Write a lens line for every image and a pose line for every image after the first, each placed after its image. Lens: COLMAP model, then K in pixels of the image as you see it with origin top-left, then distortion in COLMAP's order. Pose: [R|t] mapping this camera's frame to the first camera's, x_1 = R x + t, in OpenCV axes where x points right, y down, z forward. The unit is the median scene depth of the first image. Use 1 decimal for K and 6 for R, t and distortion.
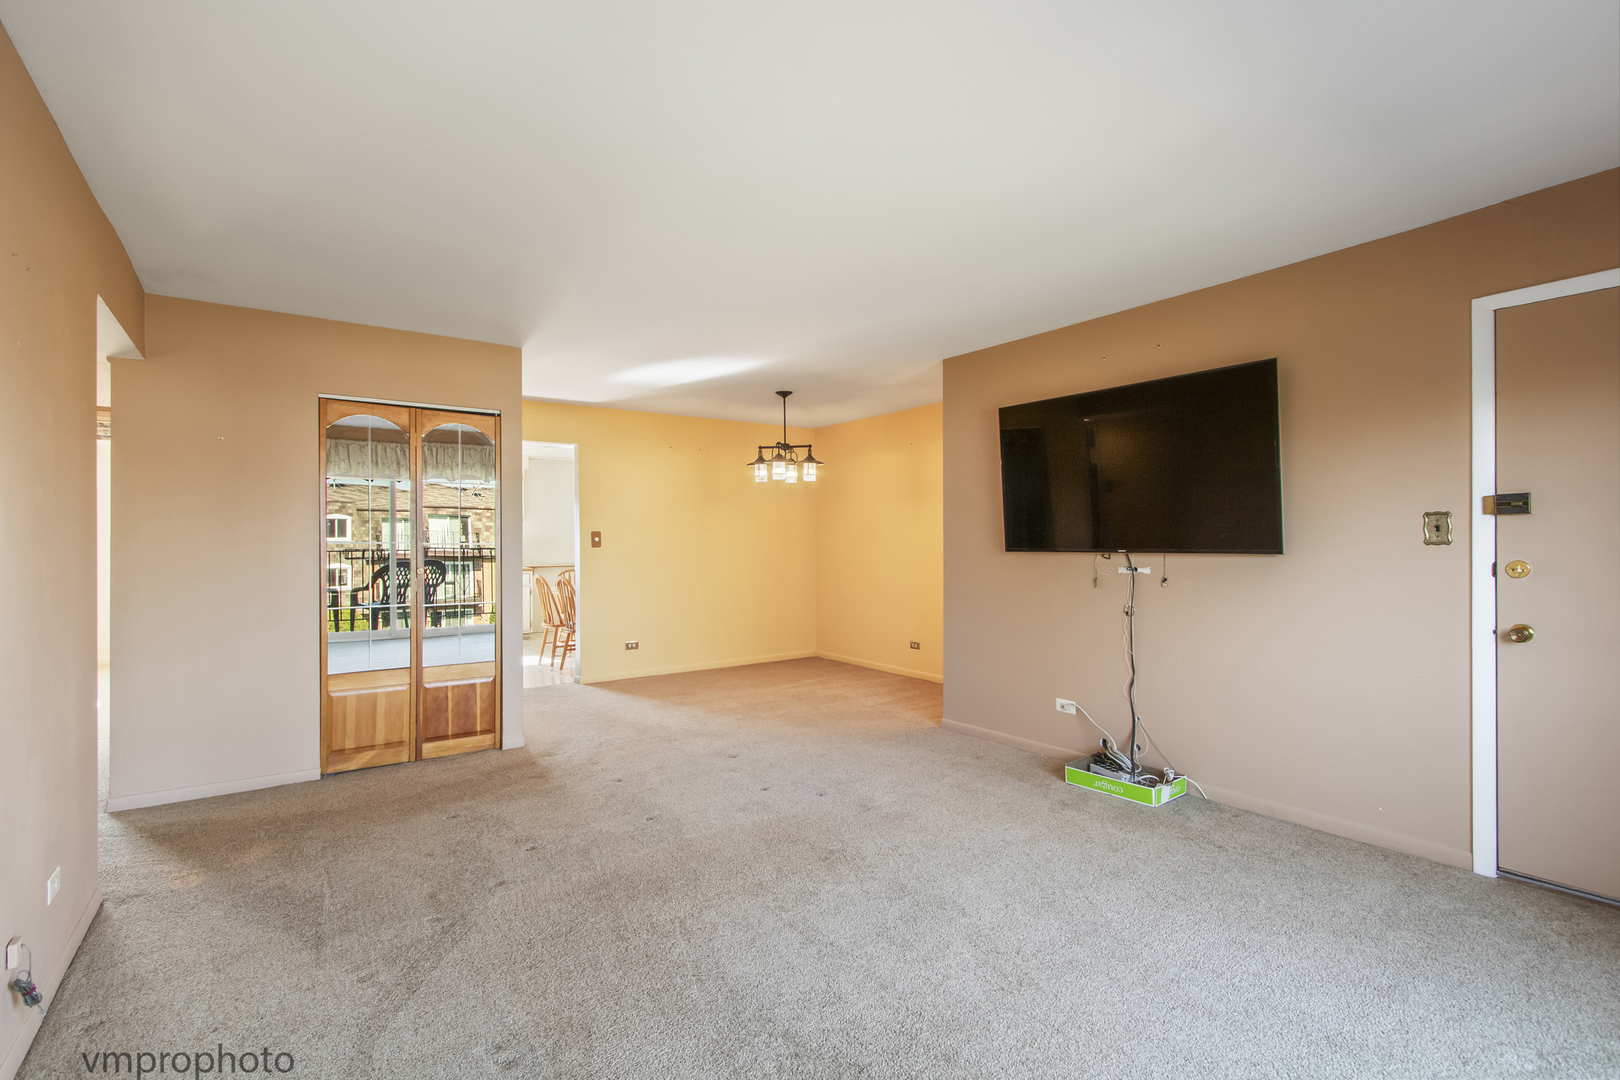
lens RADIAL K [[747.3, 0, 818.2], [0, 747.3, 536.0], [0, 0, 1]] dist [0.003800, -0.002796]
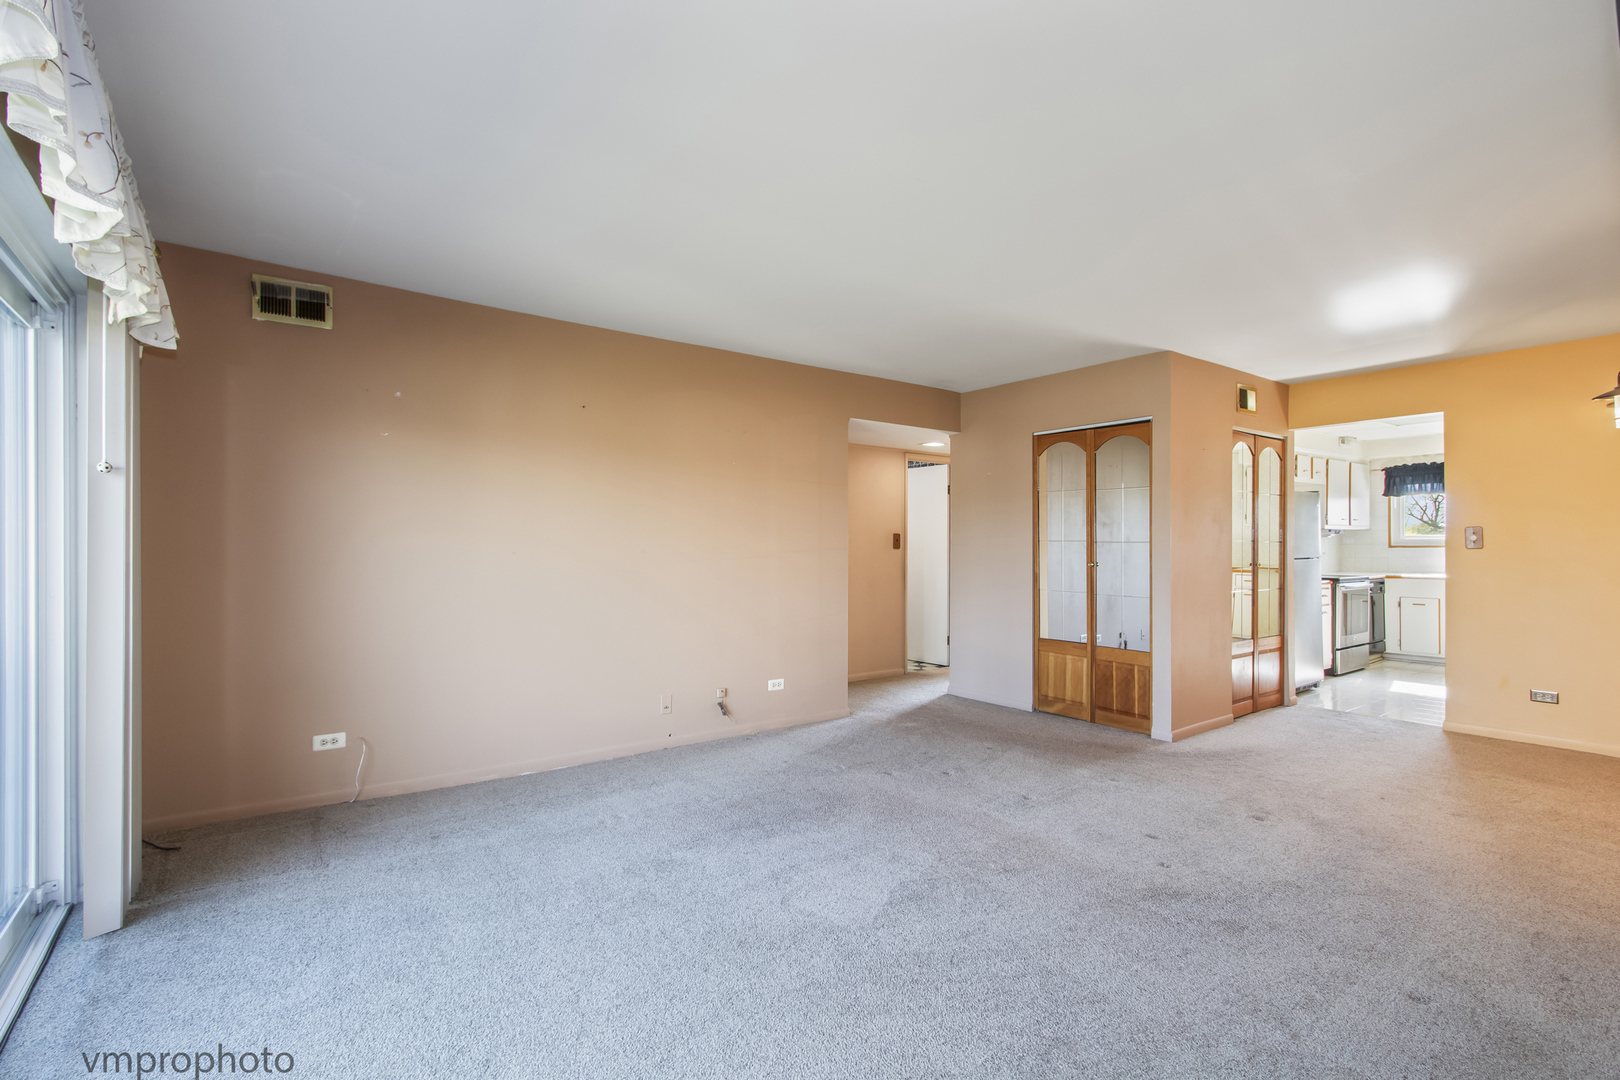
lens RADIAL K [[747.3, 0, 820.5], [0, 747.3, 547.1], [0, 0, 1]] dist [0.003800, -0.002796]
pose [[0.008119, -0.002073, -0.999965, 0.634281], [-0.000583, 0.999998, -0.002077, 0.023528], [0.999967, 0.000600, 0.008118, 0.547702]]
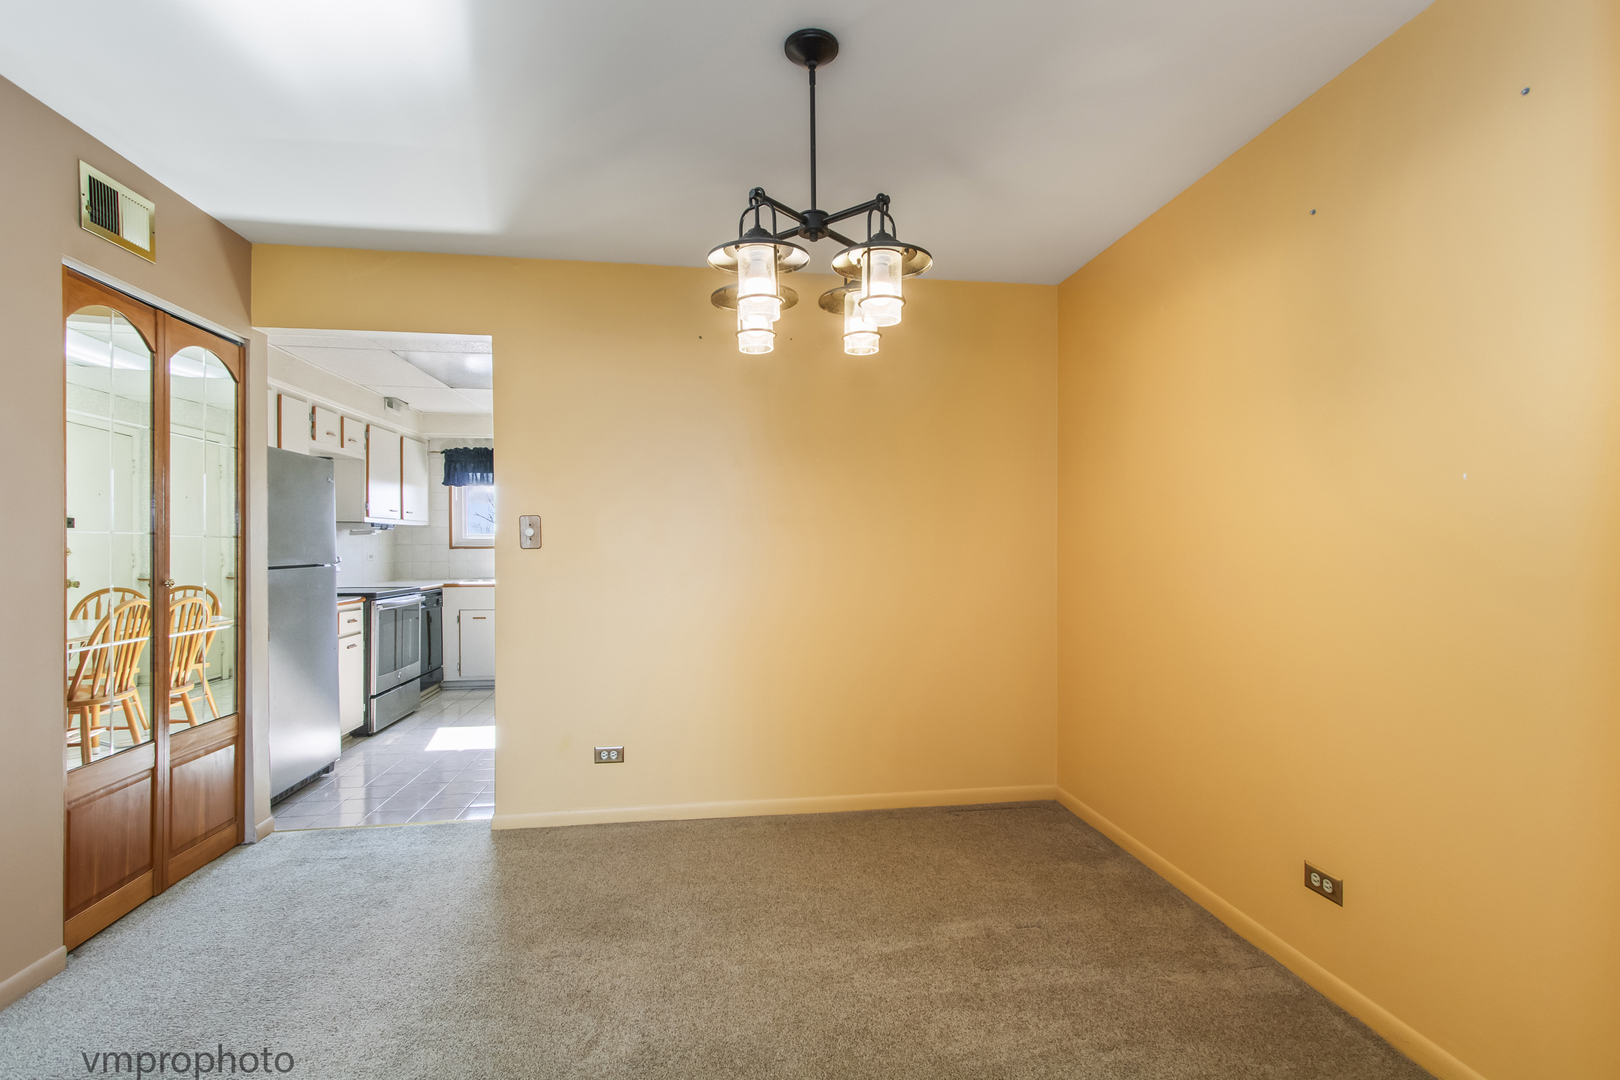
lens RADIAL K [[747.3, 0, 812.9], [0, 747.3, 543.4], [0, 0, 1]] dist [0.003800, -0.002796]
pose [[0.881901, -0.008061, -0.471365, 0.141539], [0.005012, 0.999958, -0.007725, 0.025099], [0.471408, 0.004450, 0.881904, 0.992820]]
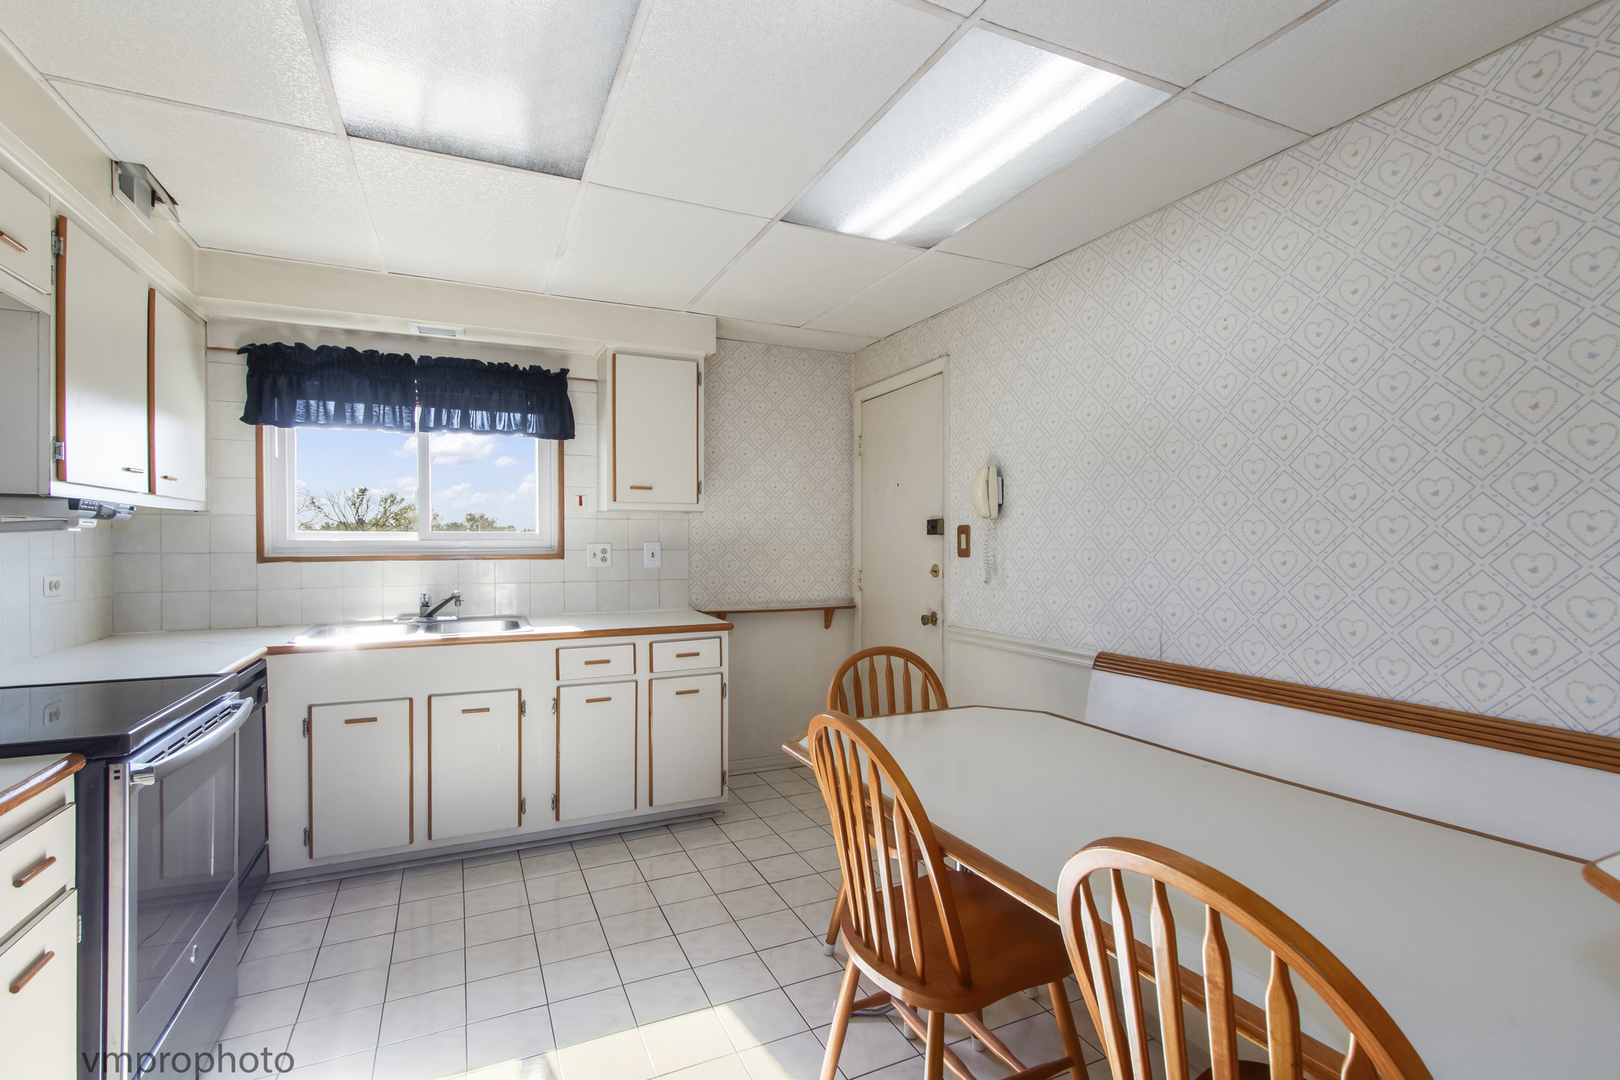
lens RADIAL K [[747.3, 0, 813.3], [0, 747.3, 544.2], [0, 0, 1]] dist [0.003800, -0.002796]
pose [[0.981920, -0.004477, -0.189245, -0.587607], [0.004569, 0.999990, 0.000049, 0.005767], [0.189243, -0.000913, 0.981930, 1.398080]]
